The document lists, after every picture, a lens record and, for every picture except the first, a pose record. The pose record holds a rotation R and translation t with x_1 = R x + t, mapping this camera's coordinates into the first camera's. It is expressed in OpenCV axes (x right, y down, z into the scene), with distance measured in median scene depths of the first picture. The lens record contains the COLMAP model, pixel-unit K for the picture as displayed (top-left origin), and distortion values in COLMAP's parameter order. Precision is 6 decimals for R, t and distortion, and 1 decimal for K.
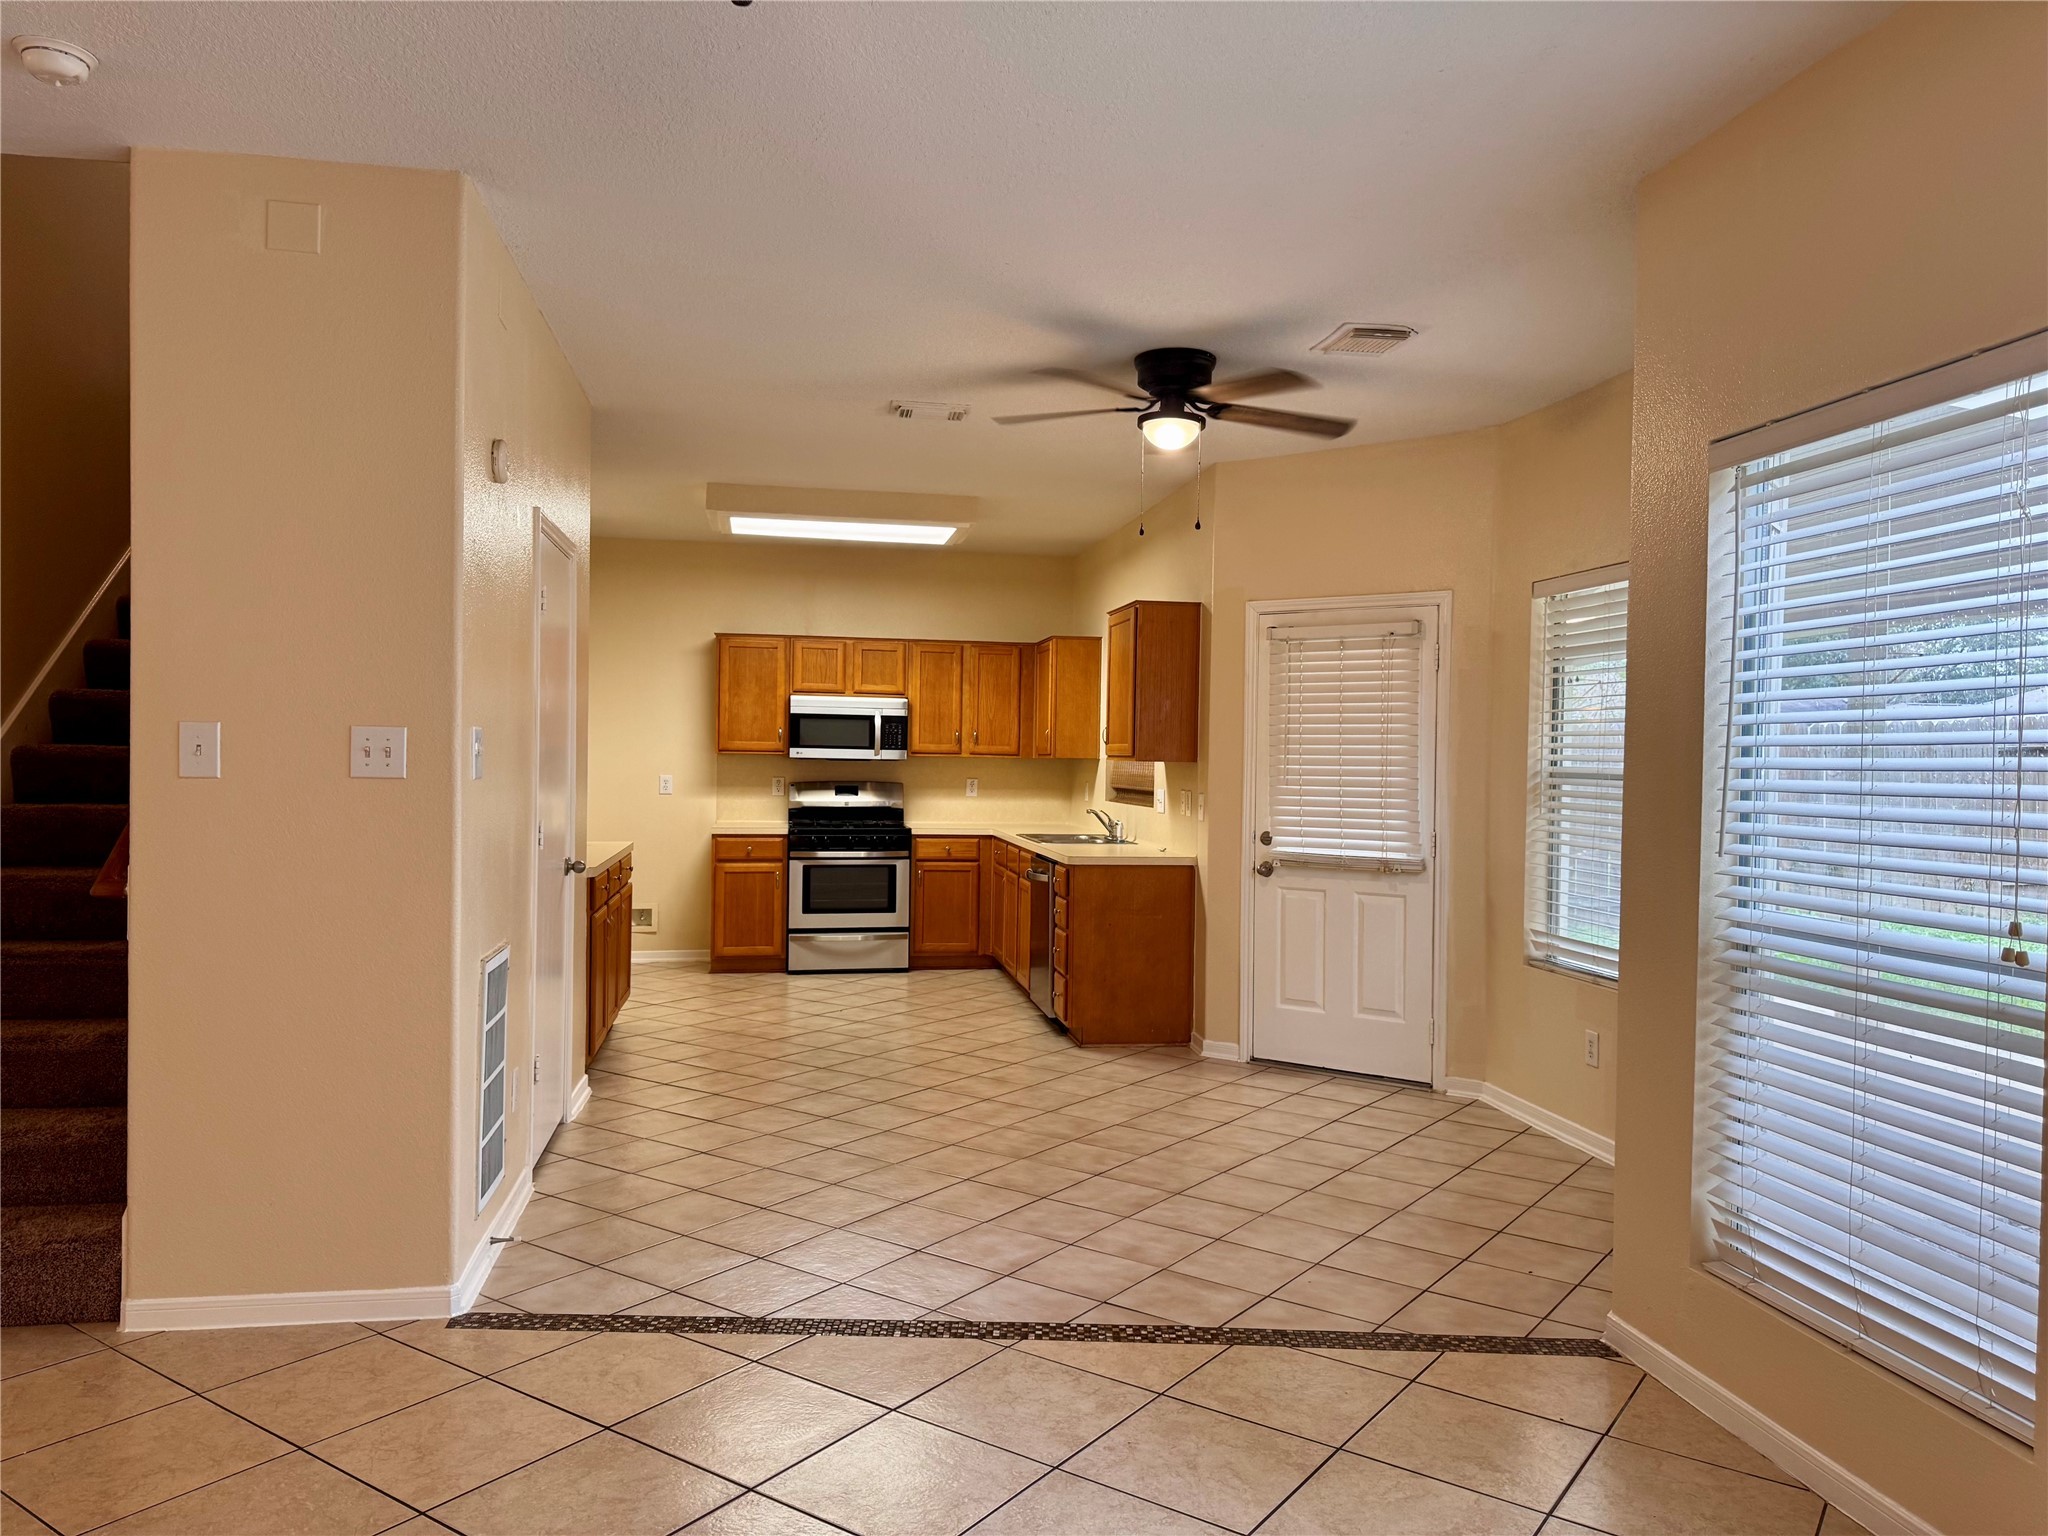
lens RADIAL K [[1435.8, 0, 1078.9], [0, 1435.8, 750.0], [0, 0, 1]] dist [0.008440, -0.033700]
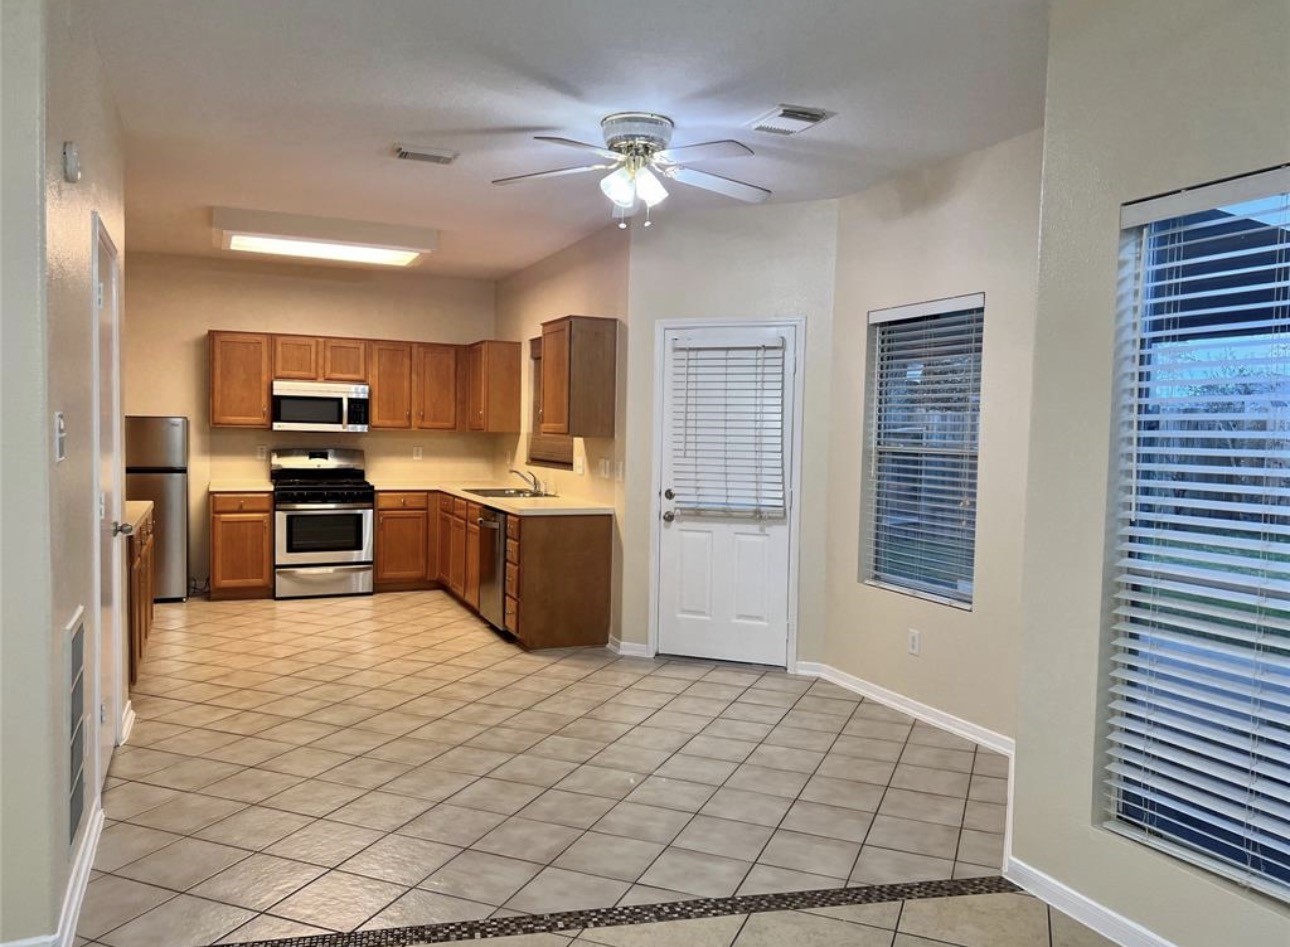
lens RADIAL K [[969.8, 0, 673.8], [0, 969.8, 471.5], [0, 0, 1]] dist [0.027823, -0.047129]
pose [[0.972049, -0.004895, 0.234727, -0.113652], [-0.007540, 0.998616, 0.052046, -0.011237], [-0.234657, -0.052361, 0.970667, 0.152052]]
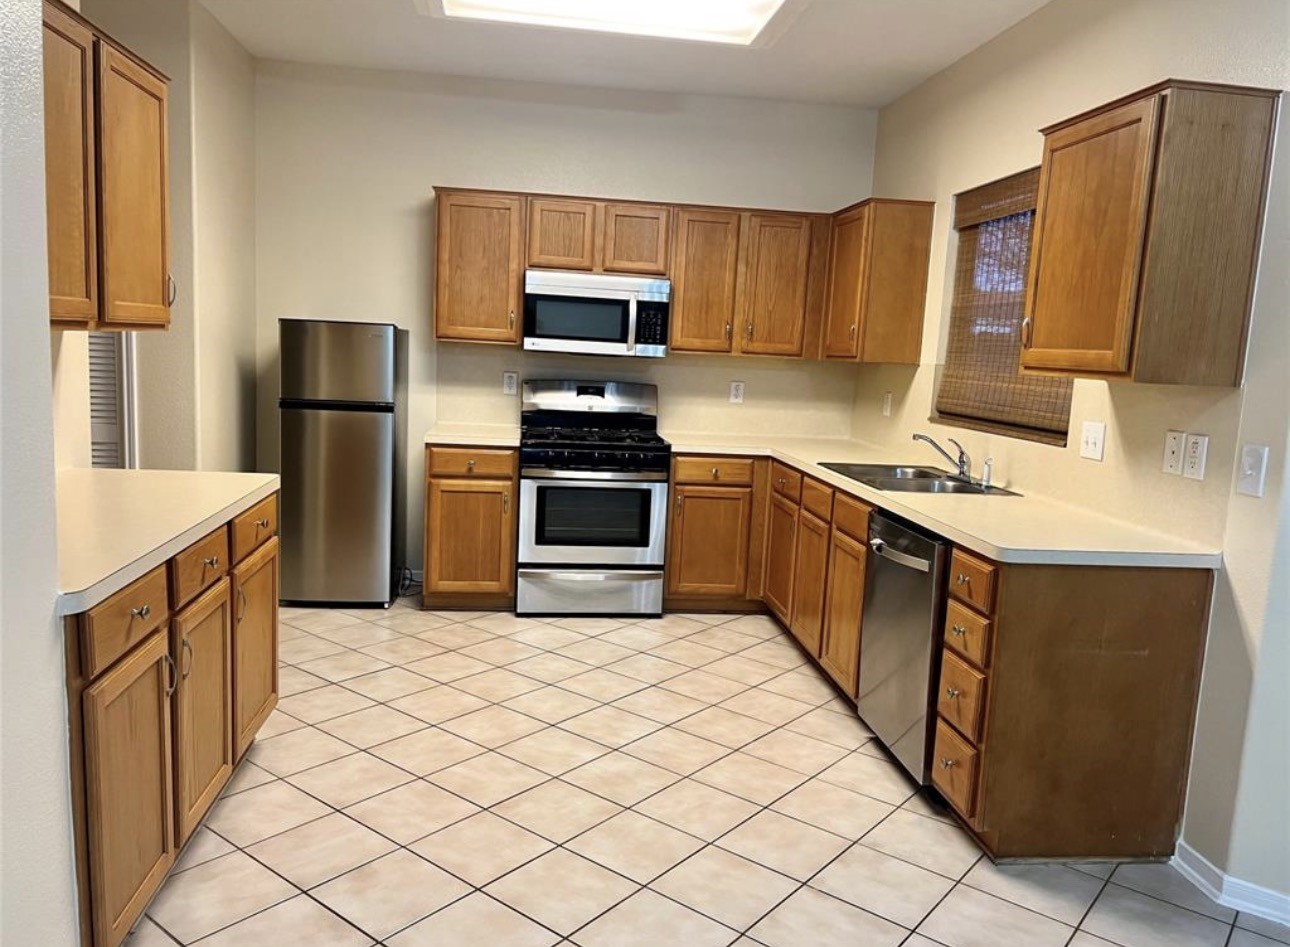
lens RADIAL K [[969.8, 0, 639.1], [0, 969.8, 470.9], [0, 0, 1]] dist [0.027823, -0.047129]
pose [[0.995691, 0.044691, -0.081251, -0.172653], [-0.033847, 0.990903, 0.130253, -0.000758], [0.086333, -0.126942, 0.988146, 0.885540]]
